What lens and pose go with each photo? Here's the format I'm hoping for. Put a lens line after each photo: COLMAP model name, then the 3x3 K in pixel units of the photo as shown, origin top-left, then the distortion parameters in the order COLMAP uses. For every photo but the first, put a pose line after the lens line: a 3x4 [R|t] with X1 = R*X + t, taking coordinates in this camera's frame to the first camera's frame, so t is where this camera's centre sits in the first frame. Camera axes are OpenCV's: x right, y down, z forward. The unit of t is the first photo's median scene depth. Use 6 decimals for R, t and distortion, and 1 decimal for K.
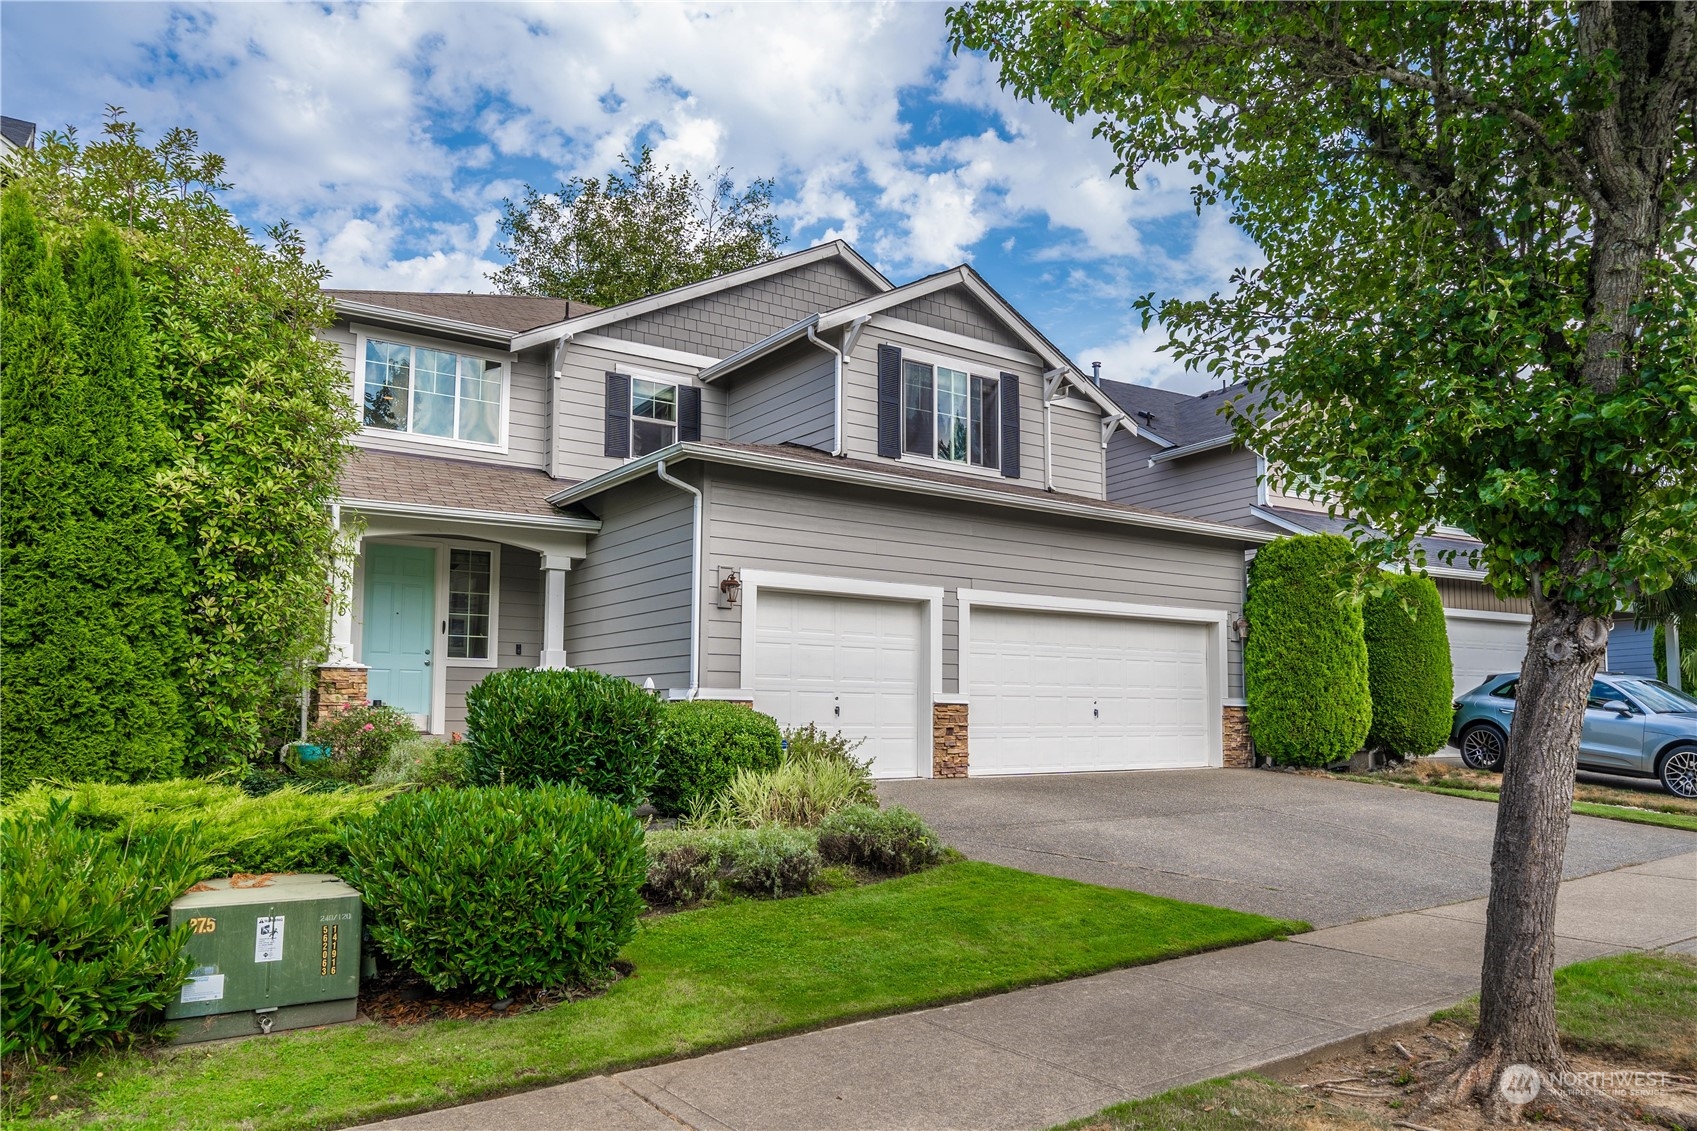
lens RADIAL K [[1138.0, 0, 848.5], [0, 1138.0, 565.5], [0, 0, 1]] dist [-0.002609, 0.000100]
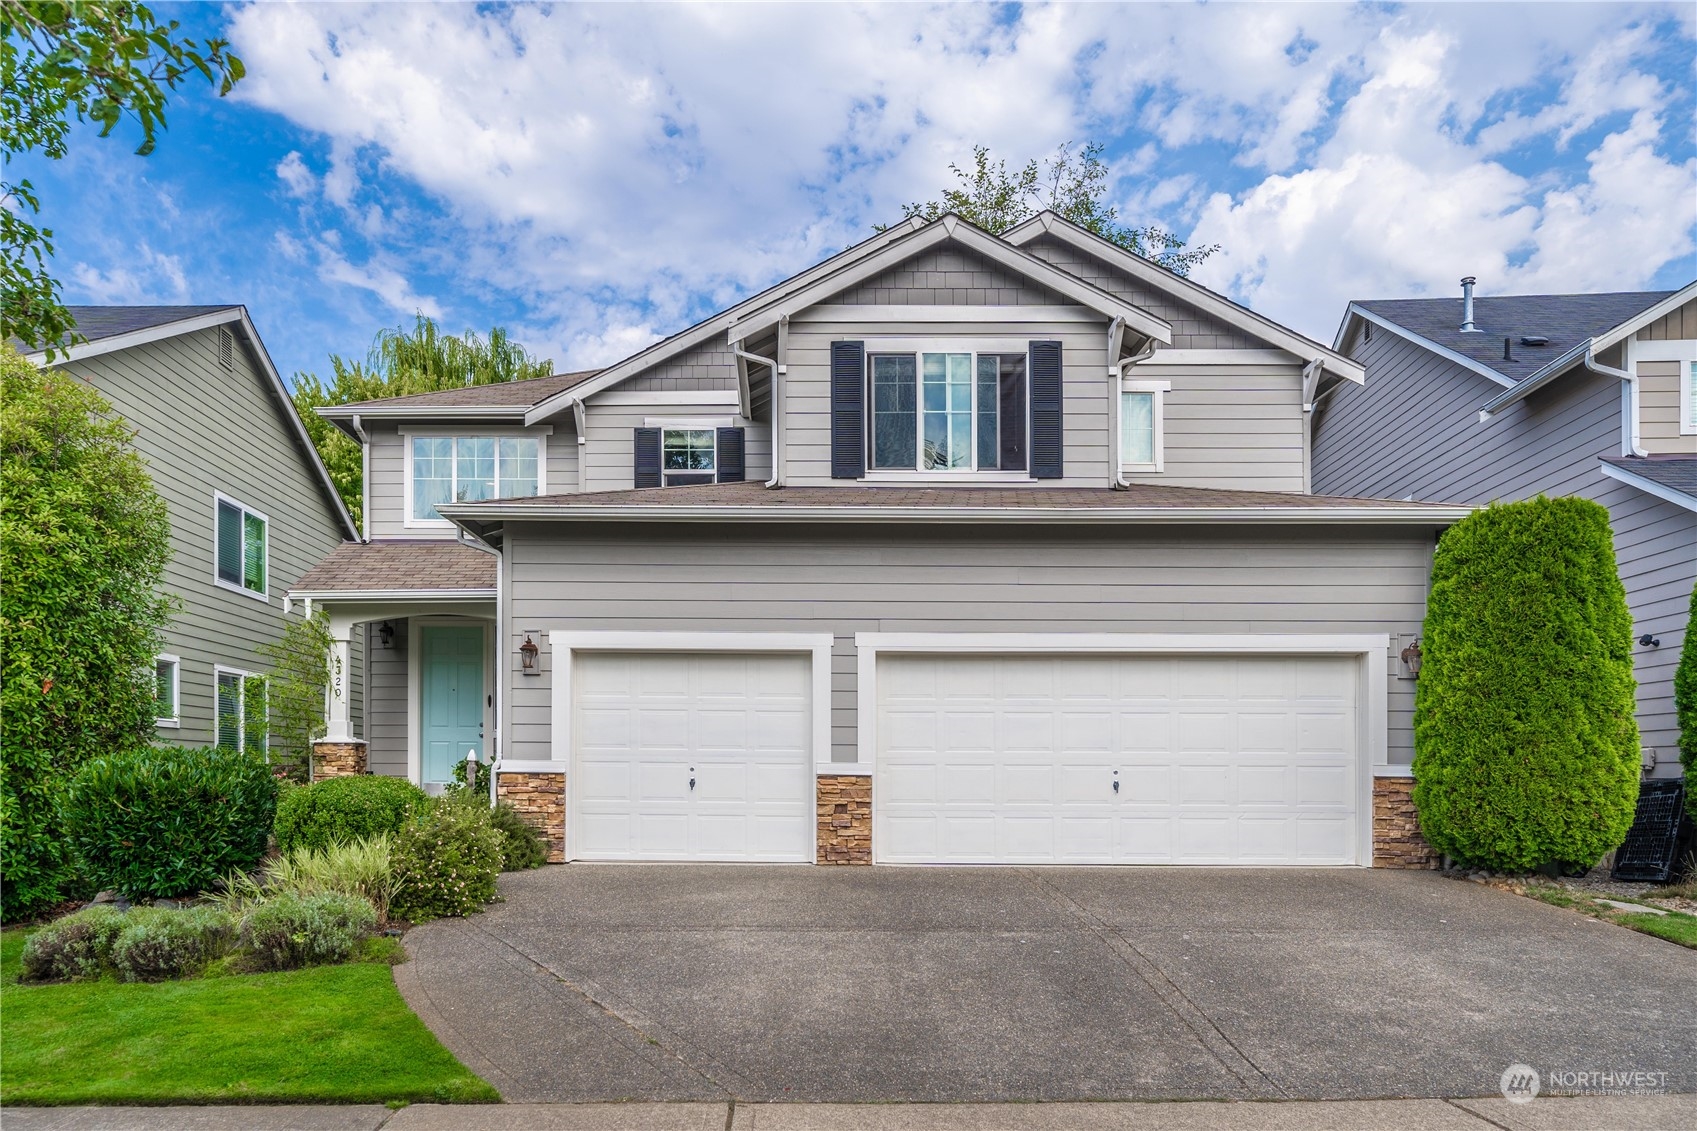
lens RADIAL K [[1292.0, 0, 844.8], [0, 1292.0, 711.9], [0, 0, 1]] dist [-0.007709, -0.001925]
pose [[0.808116, -0.035472, -0.587954, 0.551276], [0.074377, 0.996340, 0.042117, 0.032341], [0.584309, -0.077766, 0.807797, 0.220707]]
